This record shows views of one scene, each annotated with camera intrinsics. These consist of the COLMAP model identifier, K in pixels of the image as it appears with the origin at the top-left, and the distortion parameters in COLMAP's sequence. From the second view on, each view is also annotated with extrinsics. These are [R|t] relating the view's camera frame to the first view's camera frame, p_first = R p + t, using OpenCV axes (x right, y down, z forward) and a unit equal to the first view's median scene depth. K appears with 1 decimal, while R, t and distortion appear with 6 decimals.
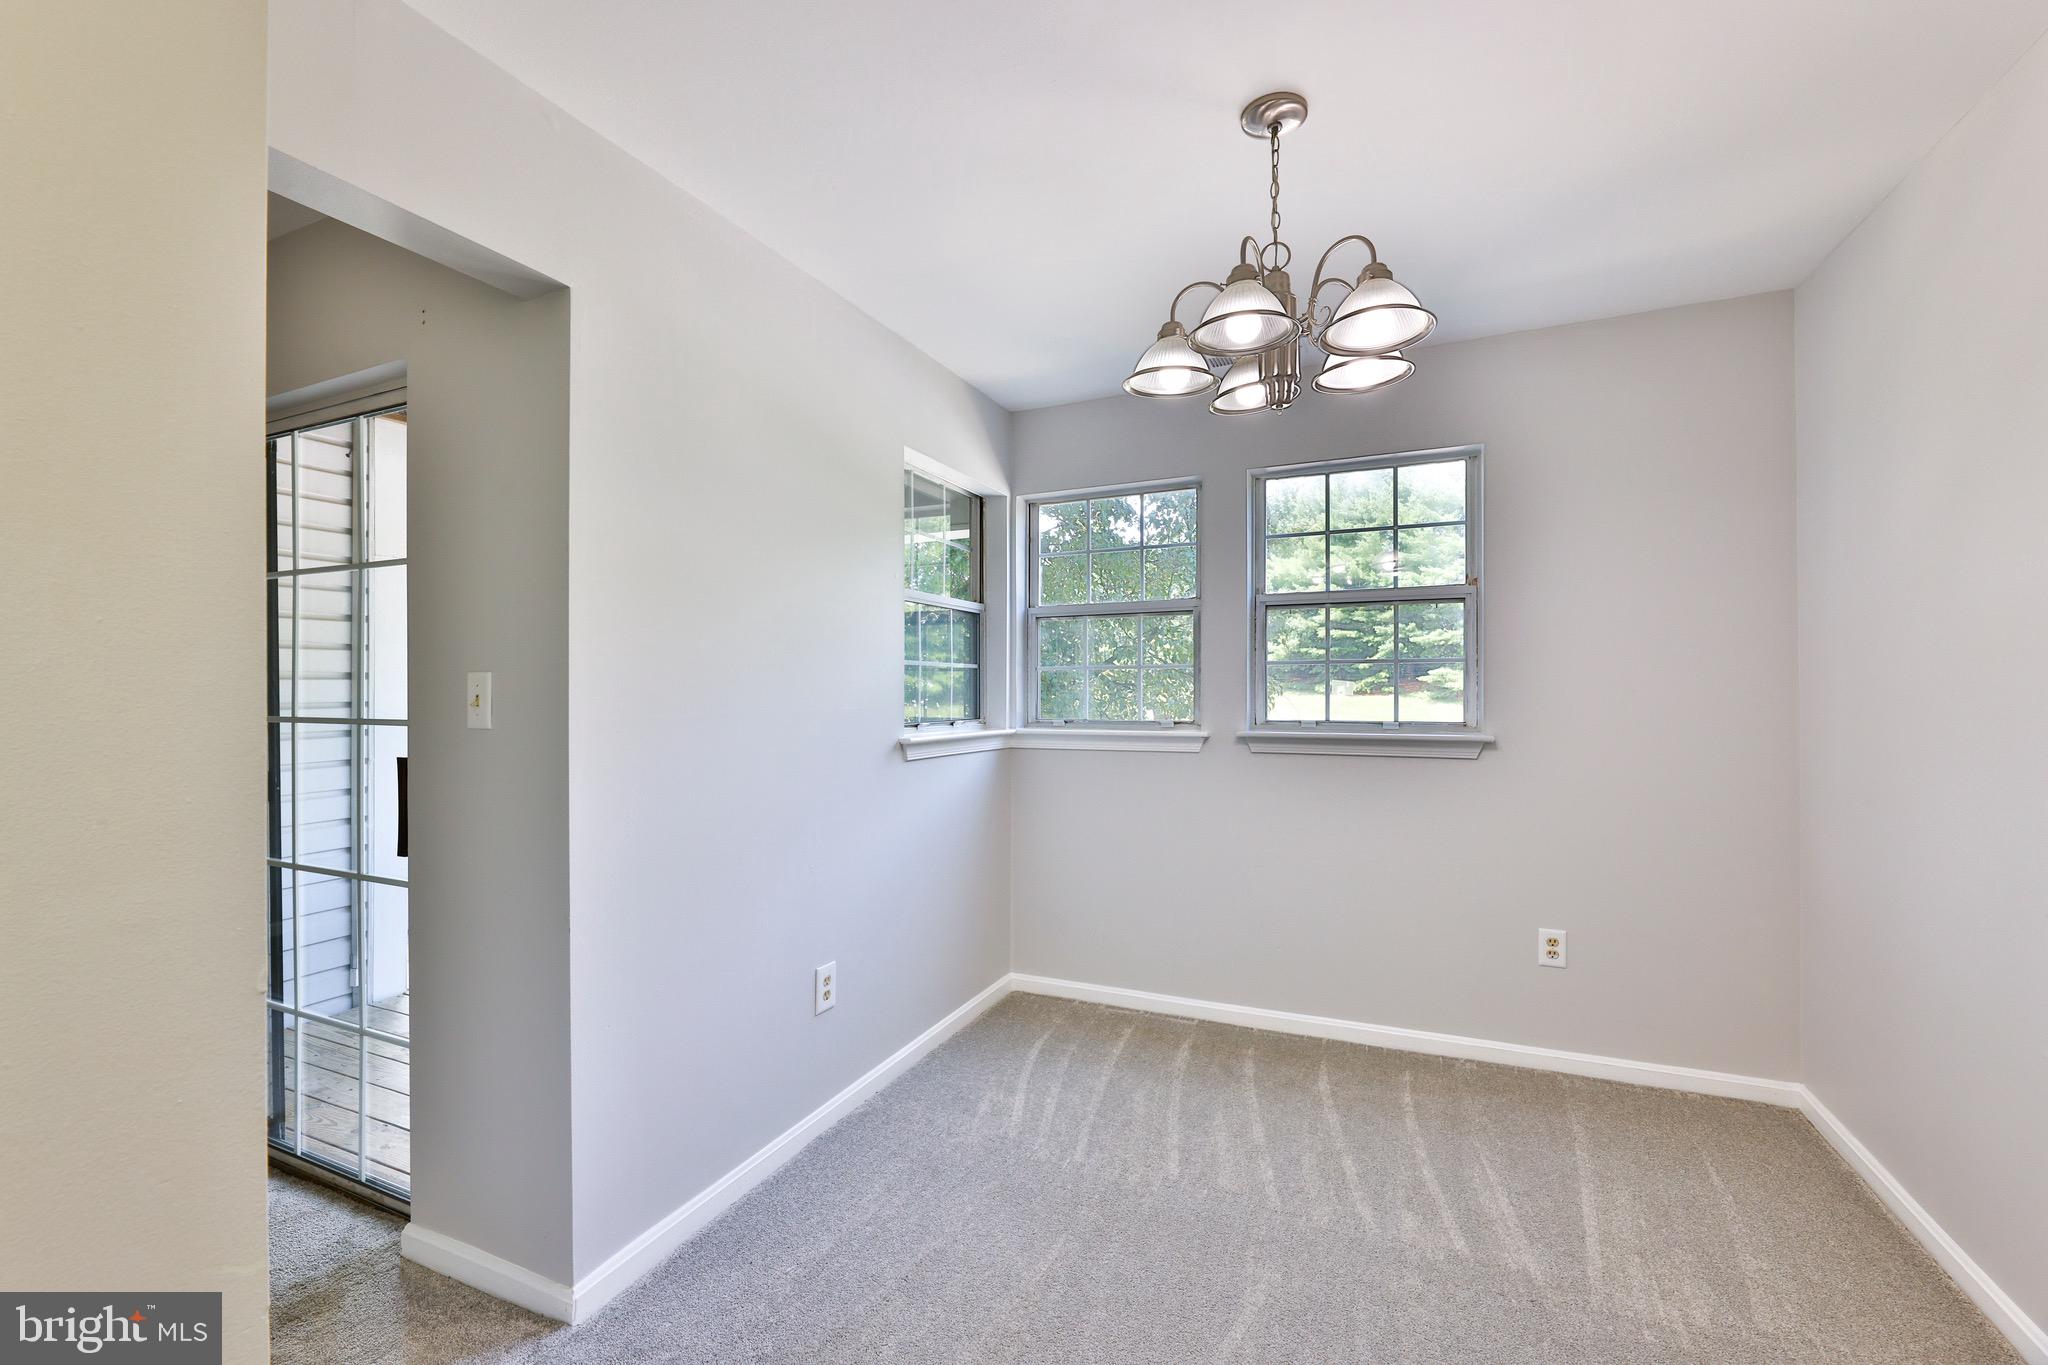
lens RADIAL K [[829.7, 0, 1028.3], [0, 829.7, 699.3], [0, 0, 1]] dist [-0.001184, -0.000474]
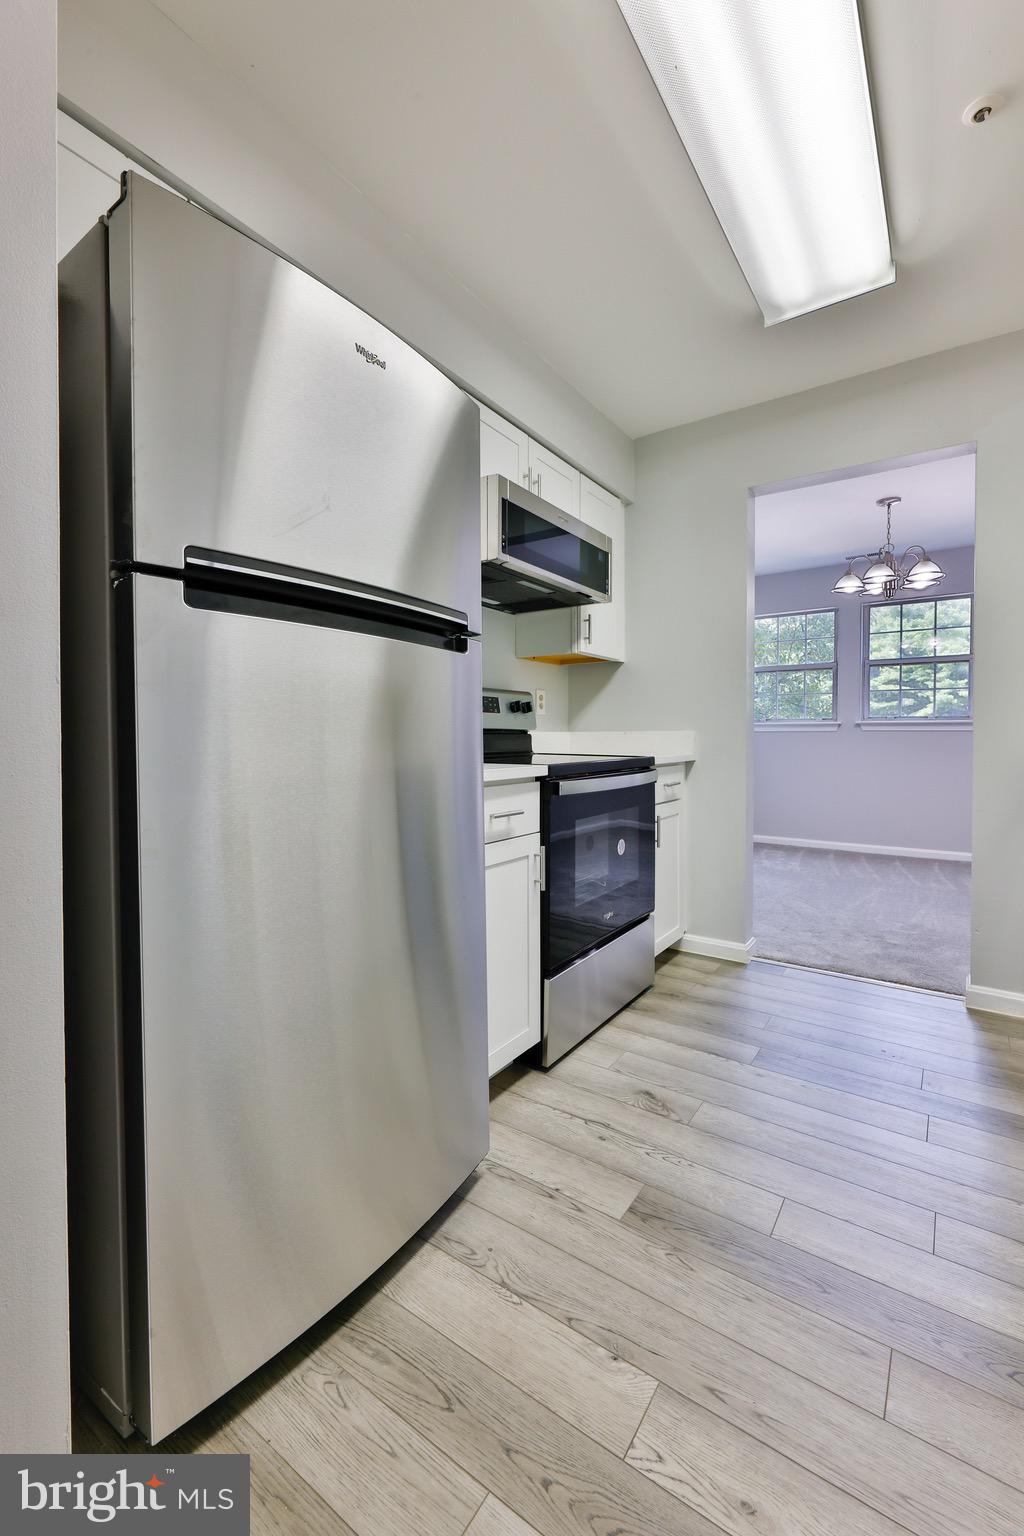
lens RADIAL K [[622.3, 0, 469.7], [0, 622.3, 748.6], [0, 0, 1]] dist [-0.001184, -0.000474]
pose [[0.975175, -0.014021, -0.220990, -0.405440], [0.020819, 0.999378, 0.028464, 0.043883], [0.220453, -0.032359, 0.974861, -0.898783]]
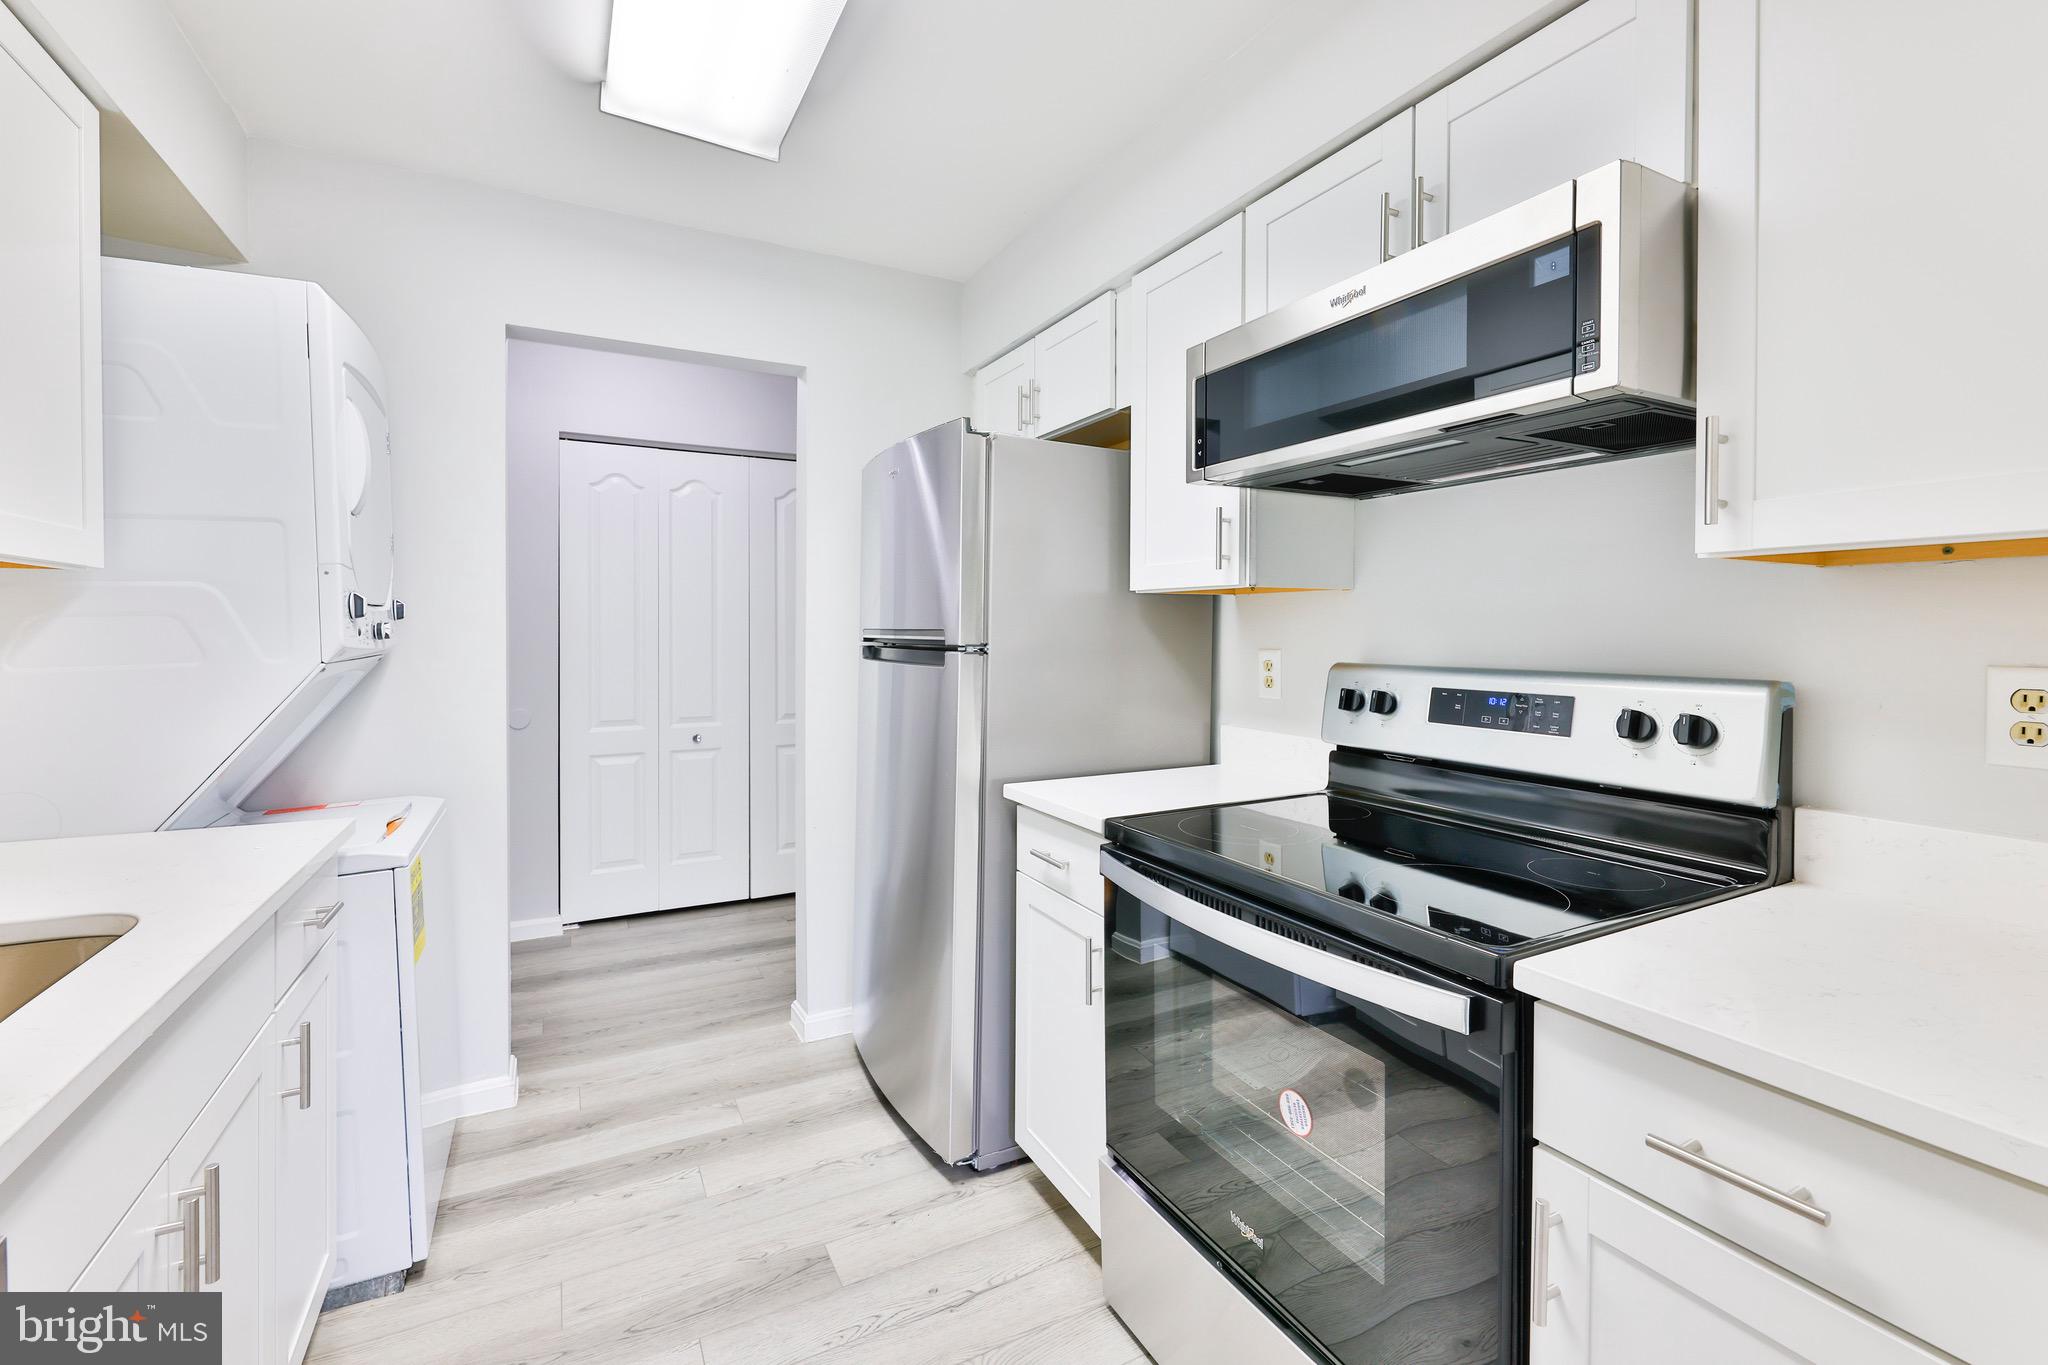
lens RADIAL K [[829.7, 0, 1041.0], [0, 829.7, 661.2], [0, 0, 1]] dist [-0.001184, -0.000474]
pose [[-0.564290, 0.006742, -0.825549, 2.218757], [-0.005109, 0.999919, 0.011659, -0.425522], [0.825561, 0.010797, -0.564210, 5.028502]]
